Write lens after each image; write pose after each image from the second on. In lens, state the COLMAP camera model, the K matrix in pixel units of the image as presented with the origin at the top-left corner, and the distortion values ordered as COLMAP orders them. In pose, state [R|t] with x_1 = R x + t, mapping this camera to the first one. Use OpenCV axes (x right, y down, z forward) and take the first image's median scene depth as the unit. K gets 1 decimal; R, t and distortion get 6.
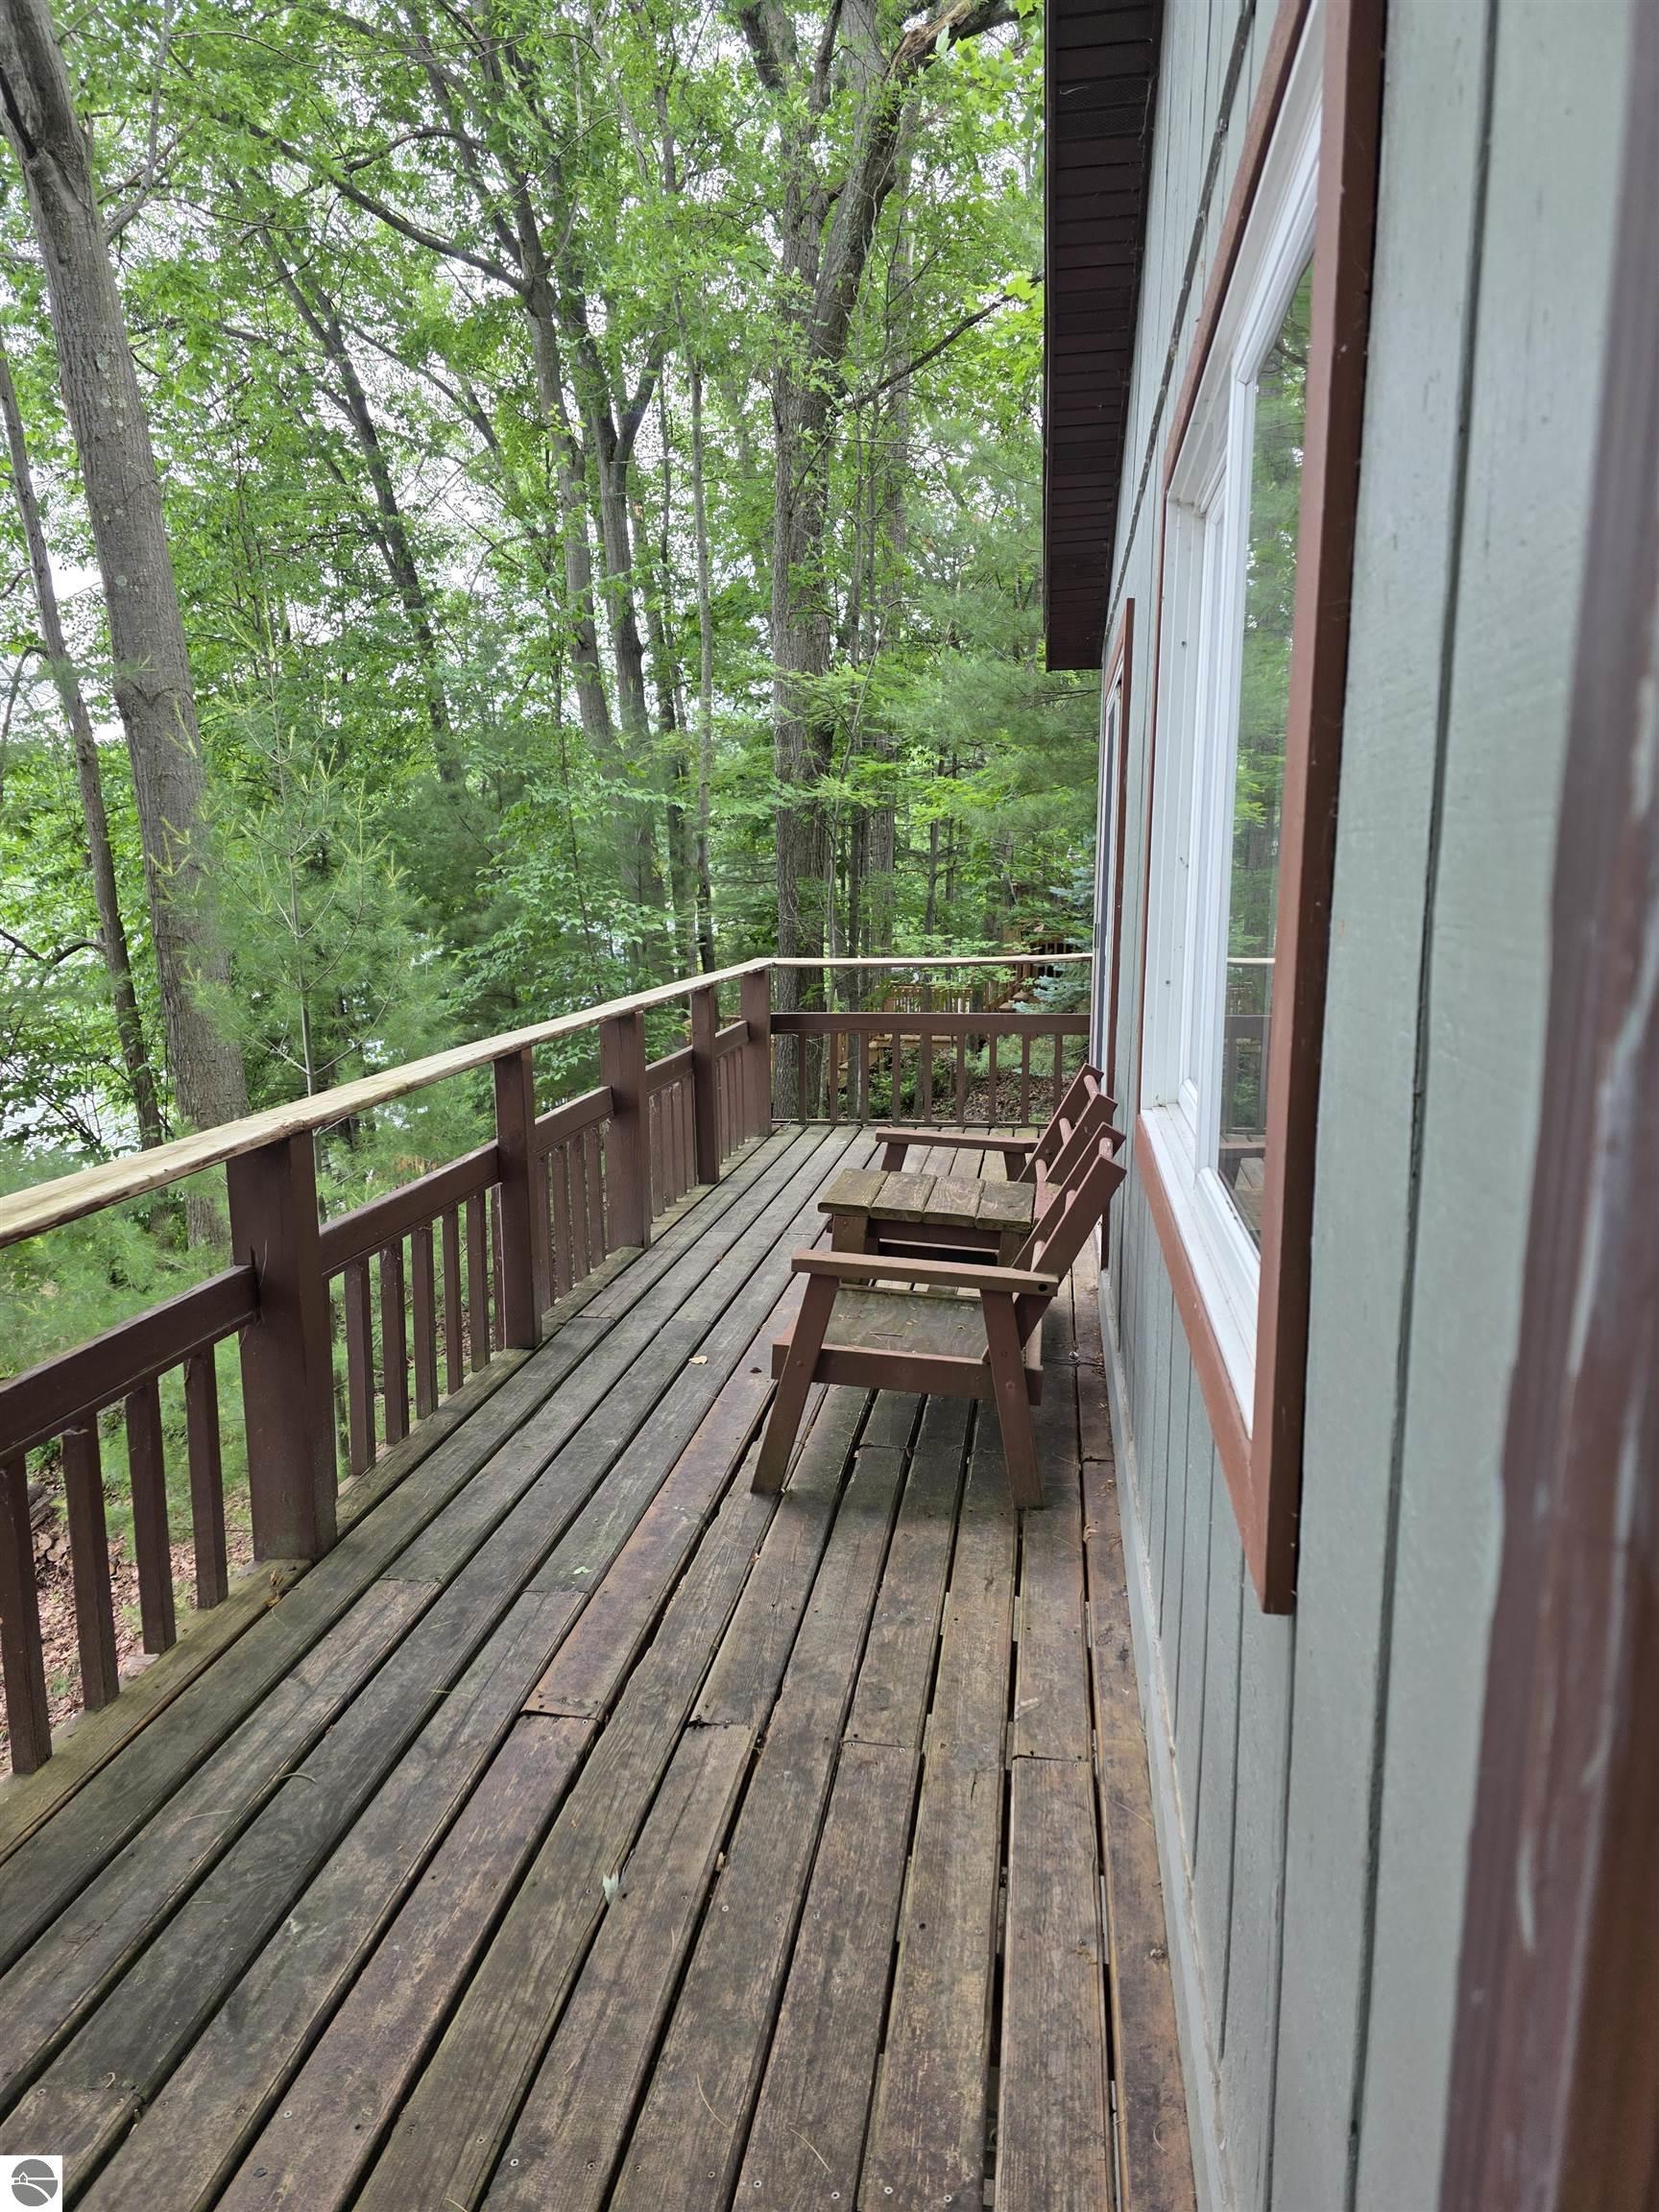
lens RADIAL K [[1502.3, 0, 829.5], [0, 1502.3, 1106.0], [0, 0, 1]] dist [0.149214, -0.349906]
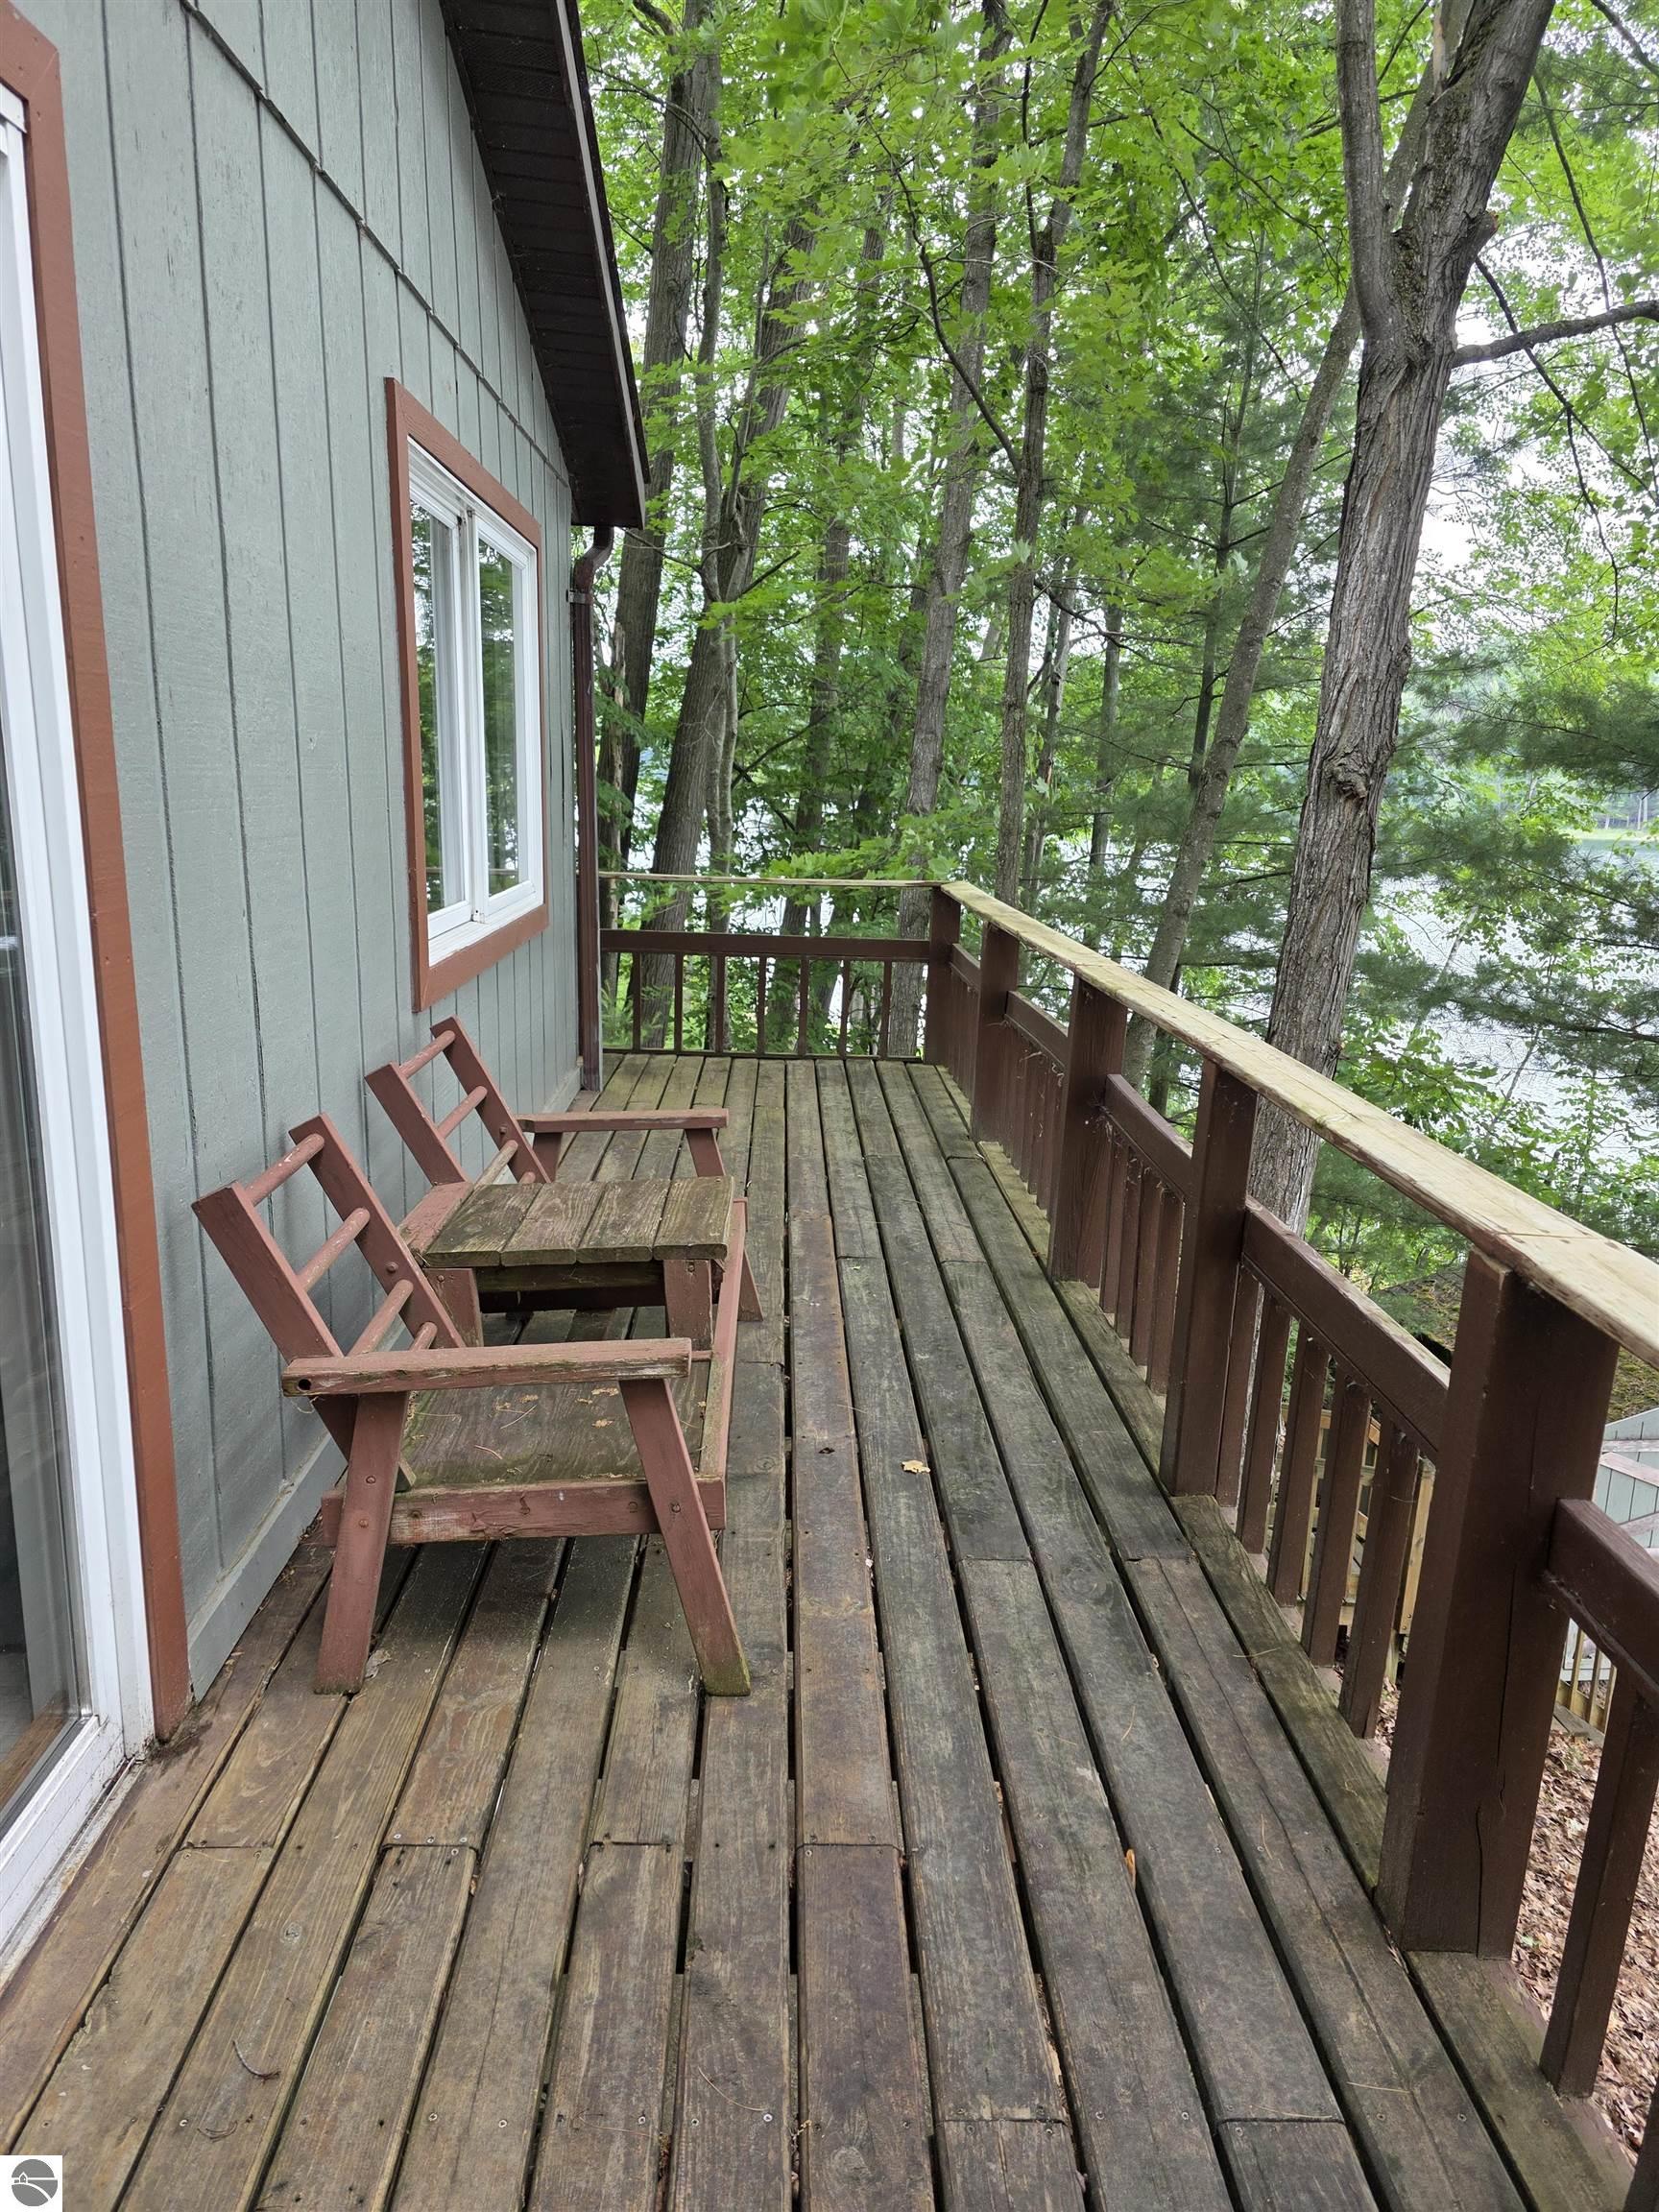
lens RADIAL K [[1502.3, 0, 829.5], [0, 1502.3, 1106.0], [0, 0, 1]] dist [0.149214, -0.349906]
pose [[-0.984530, 0.005639, -0.175128, 0.095152], [-0.058530, 0.931486, 0.359038, -0.300205], [0.165154, 0.363733, -0.916745, 1.949073]]
